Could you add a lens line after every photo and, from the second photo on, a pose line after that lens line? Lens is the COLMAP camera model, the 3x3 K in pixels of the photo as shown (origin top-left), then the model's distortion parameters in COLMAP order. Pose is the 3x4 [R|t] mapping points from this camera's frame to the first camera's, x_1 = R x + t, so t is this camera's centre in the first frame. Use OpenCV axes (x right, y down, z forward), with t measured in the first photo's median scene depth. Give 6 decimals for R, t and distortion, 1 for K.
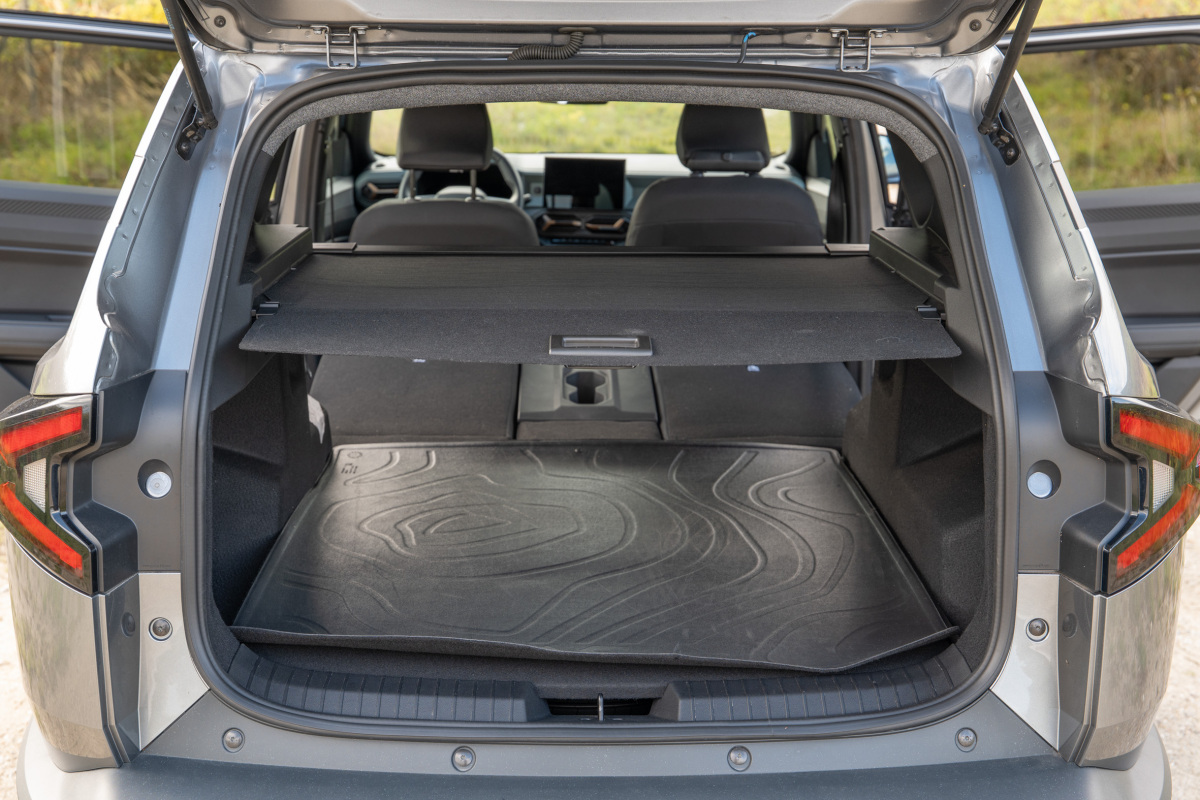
lens RADIAL K [[1450.6, 0, 590.9], [0, 1450.6, 391.3], [0, 0, 1]] dist [0.013172, 0.000000]
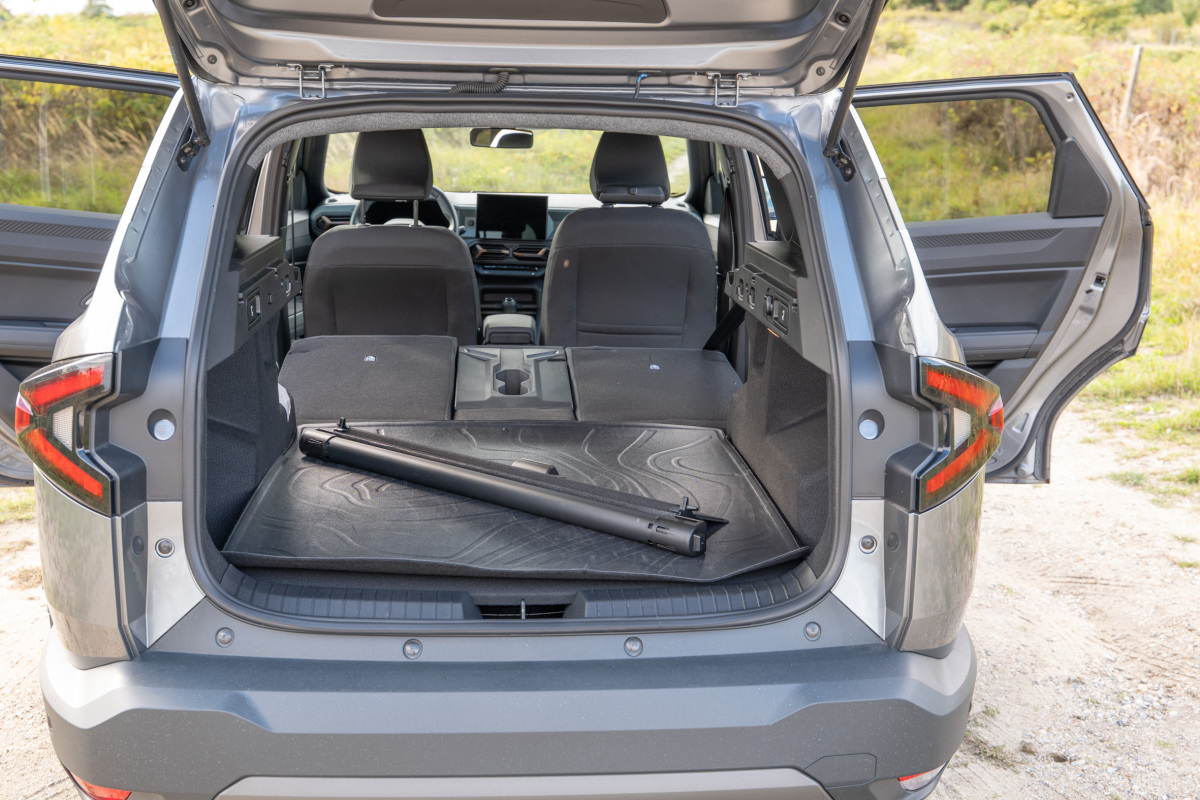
lens RADIAL K [[1341.2, 0, 597.7], [0, 1341.2, 407.9], [0, 0, 1]] dist [0.007741, 0.000000]
pose [[0.998322, -0.001072, 0.057902, 0.003868], [0.002083, 0.999846, -0.017409, 0.059927], [-0.057874, 0.017500, 0.998170, -0.145402]]
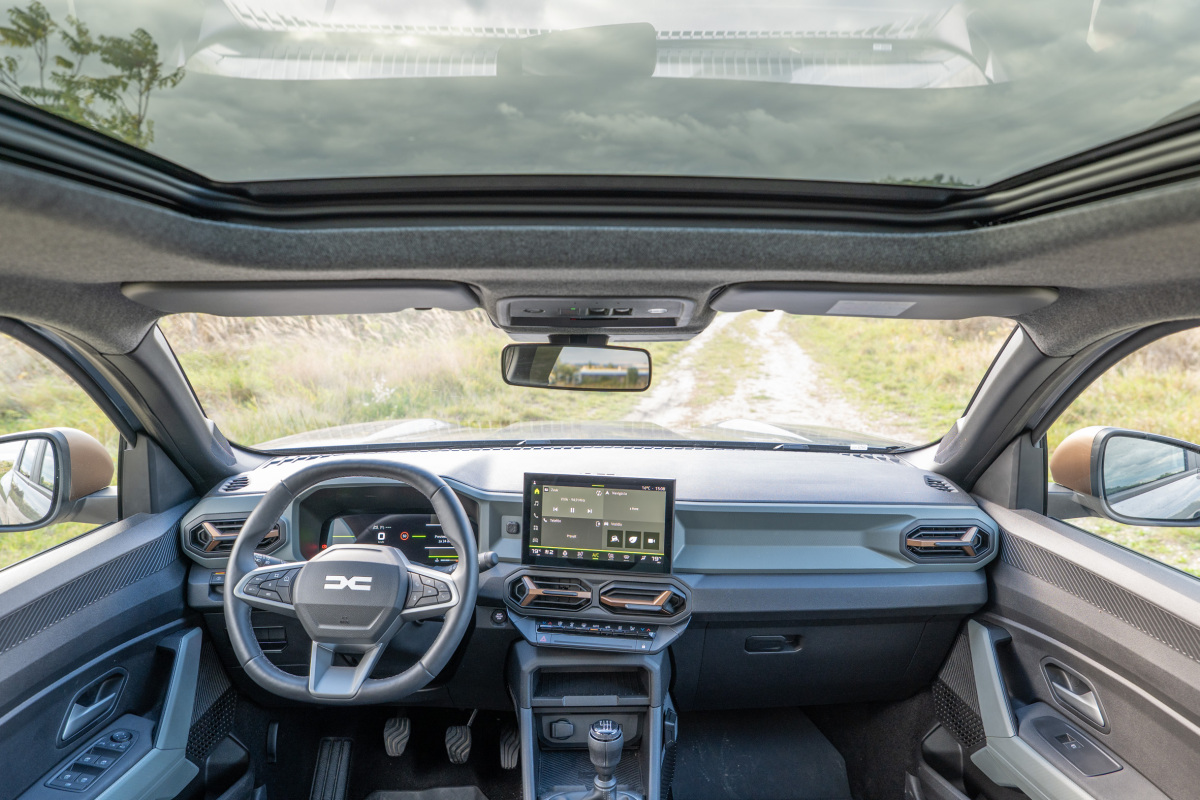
lens RADIAL K [[827.0, 0, 600.1], [0, 827.0, 403.8], [0, 0, 1]] dist [-0.018953, 0.008624]
pose [[0.999939, -0.001634, 0.010932, -0.015032], [0.002808, 0.994119, -0.108254, -0.341583], [-0.010691, 0.108278, 0.994063, 1.522142]]
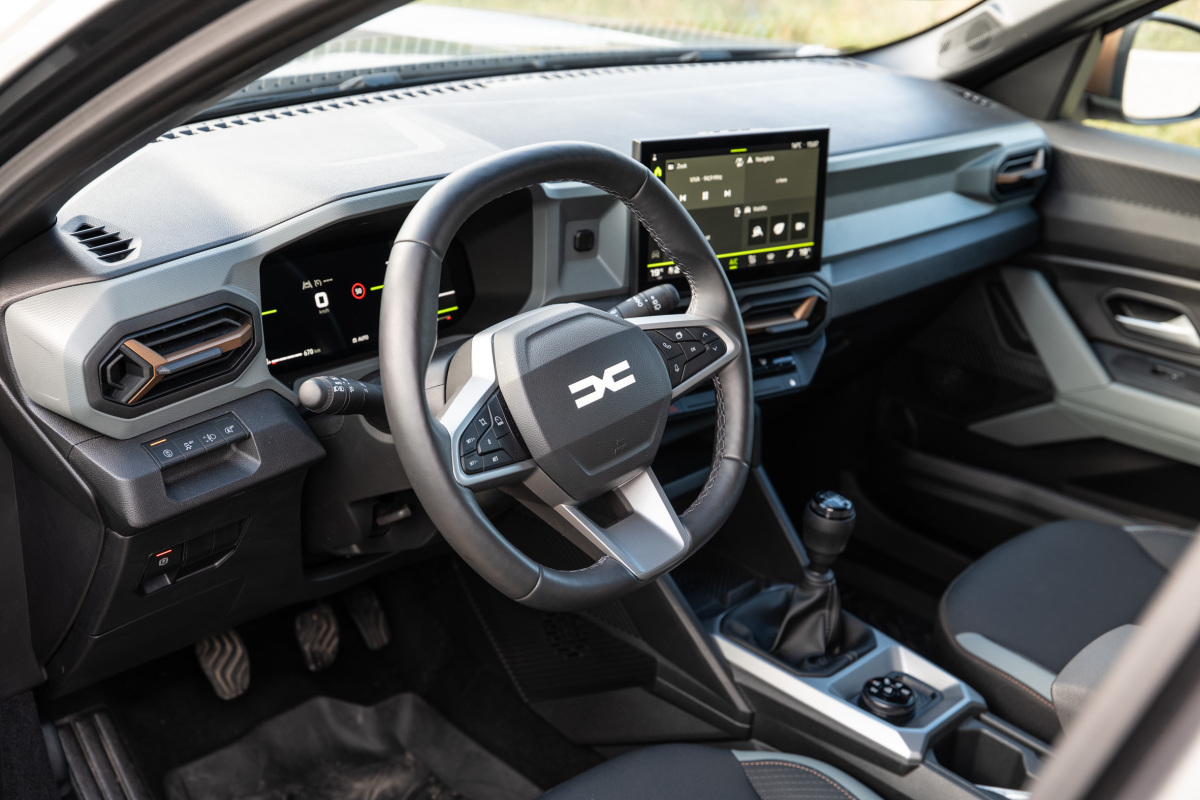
lens RADIAL K [[1381.8, 0, 601.4], [0, 1381.8, 410.6], [0, 0, 1]] dist [-0.010811, 0.000000]
pose [[0.706814, -0.240202, 0.665370, -0.556934], [0.085784, 0.962749, 0.256430, -0.406884], [-0.702179, -0.124170, 0.701089, 1.750839]]
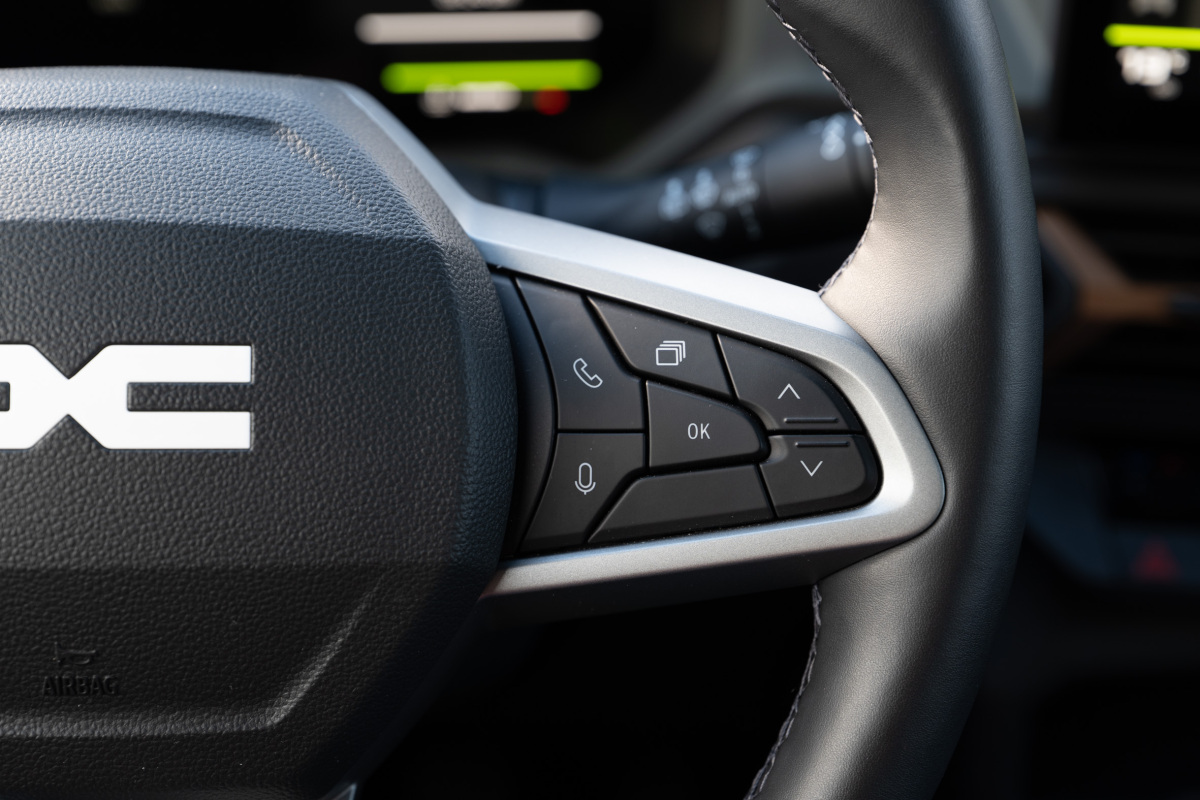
lens RADIAL K [[2121.1, 0, 568.6], [0, 2121.1, 396.3], [0, 0, 1]] dist [0.007958, 0.000000]
pose [[0.997514, -0.038935, 0.058731, -0.157415], [0.020913, 0.959509, 0.280899, -0.331967], [-0.067290, -0.278973, 0.957939, 1.942401]]
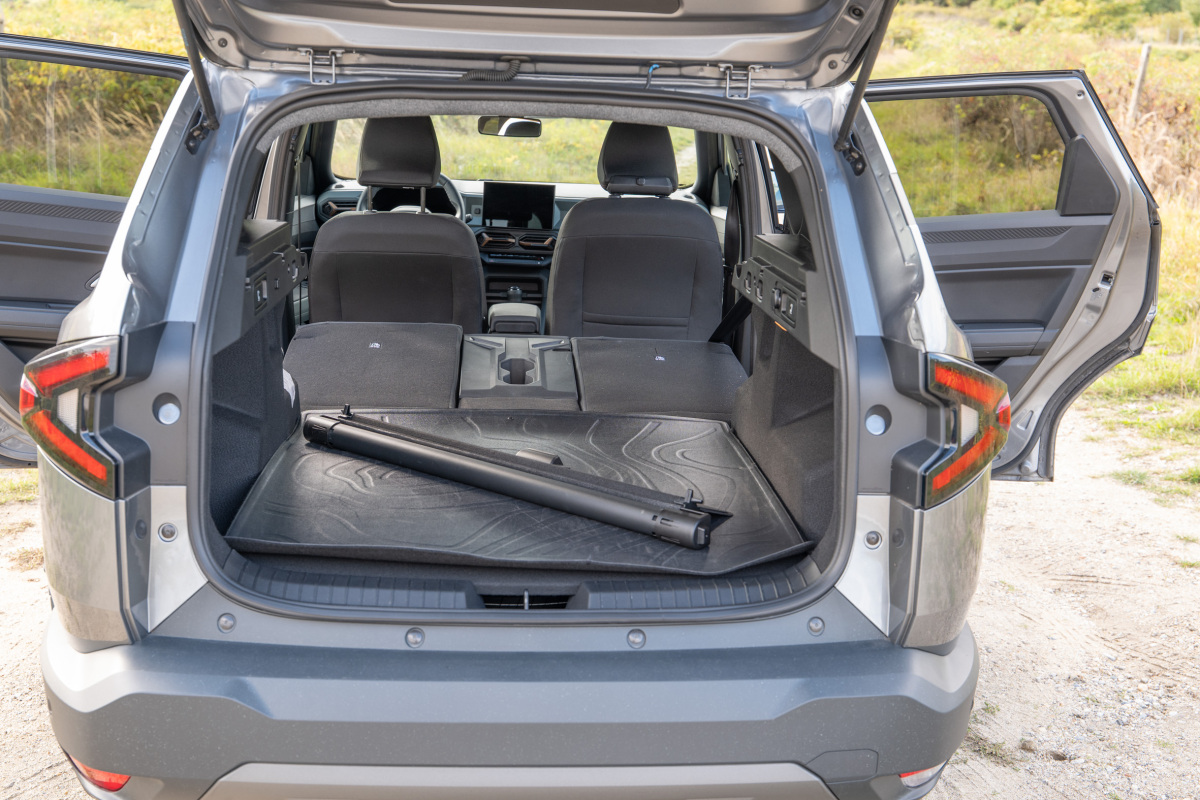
lens RADIAL K [[1341.2, 0, 600.8], [0, 1341.2, 401.6], [0, 0, 1]] dist [0.007741, 0.000000]
pose [[0.998141, 0.014851, 0.059116, 0.000056], [-0.014005, 0.999794, -0.014698, 0.059238], [-0.059322, 0.013843, 0.998143, -0.142073]]
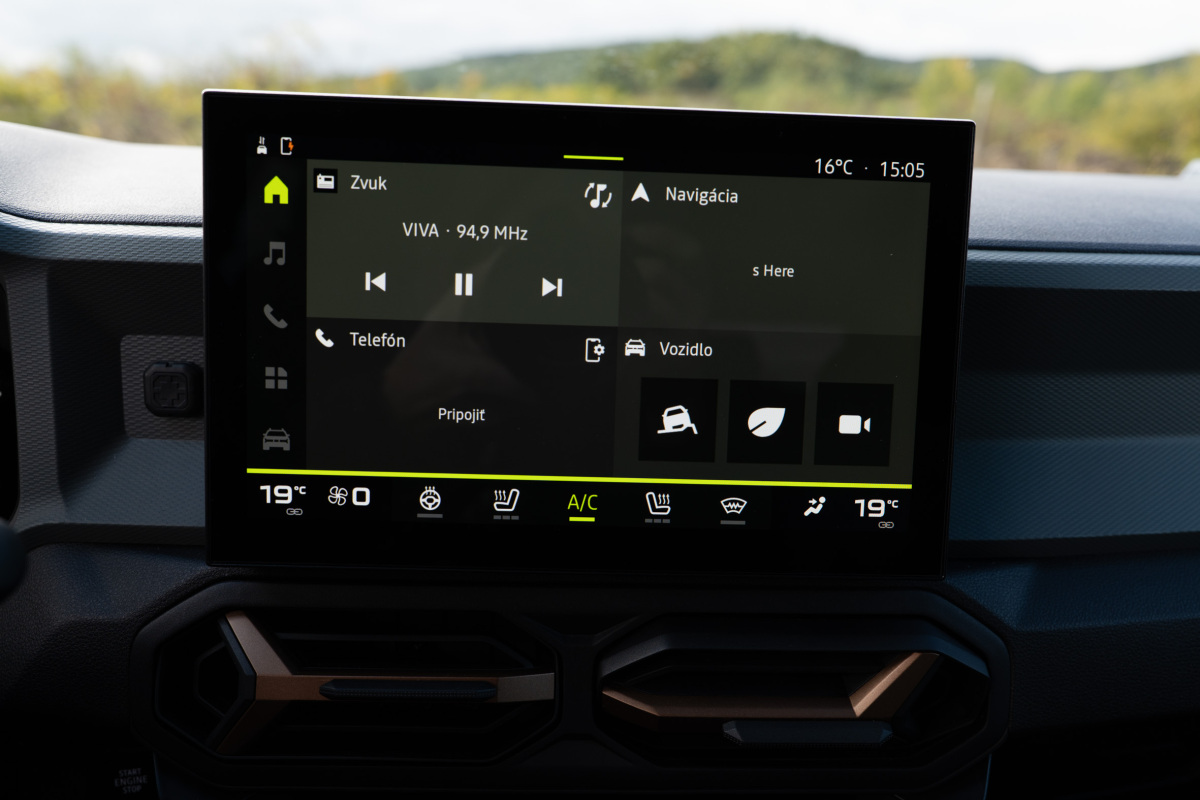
lens RADIAL K [[977.0, 0, 600.0], [0, 977.0, 401.7], [0, 0, 1]] dist [-0.019010, 0.025025]
pose [[0.978801, -0.025107, 0.203268, -0.041983], [0.025196, 0.999680, 0.002147, -0.308518], [-0.203257, 0.003020, 0.979121, 2.052800]]
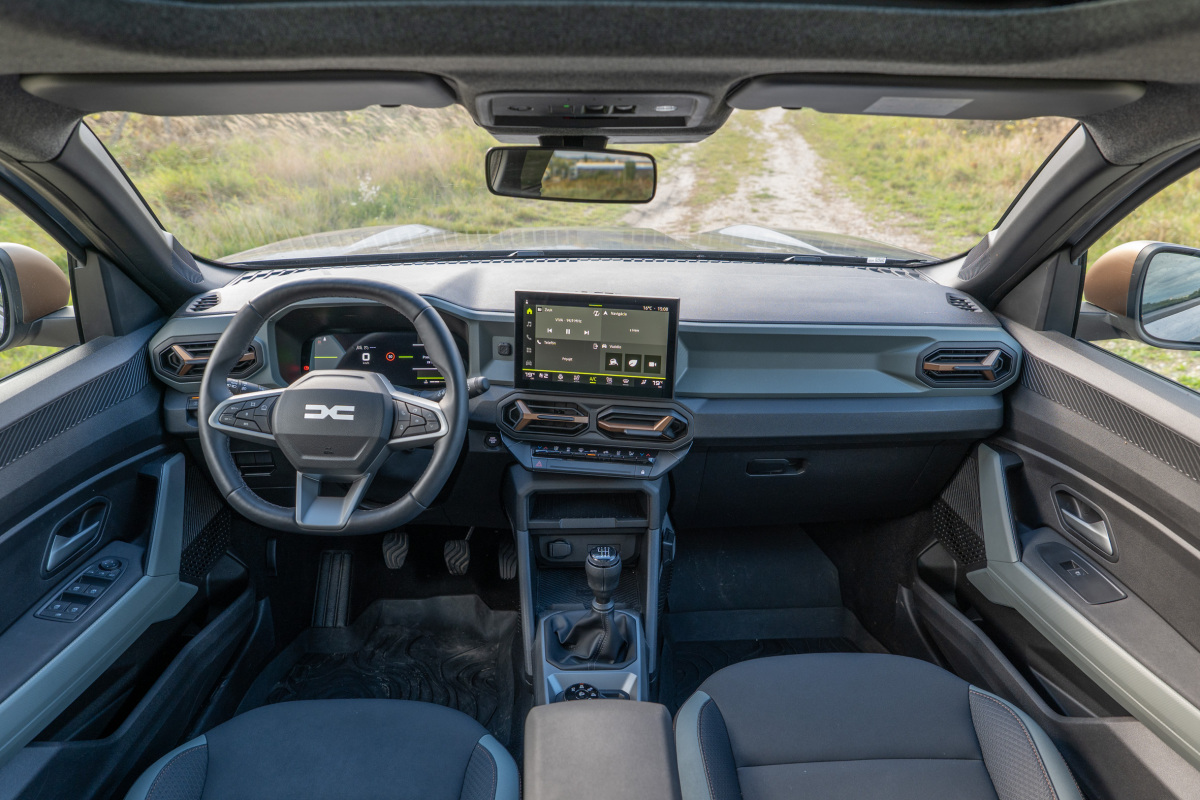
lens RADIAL K [[827.0, 0, 599.8], [0, 827.0, 398.2], [0, 0, 1]] dist [-0.018953, 0.008624]
pose [[0.999893, -0.004452, 0.013925, -0.015238], [0.002671, 0.992098, 0.125437, -0.357175], [-0.014374, -0.125386, 0.992004, 1.574046]]
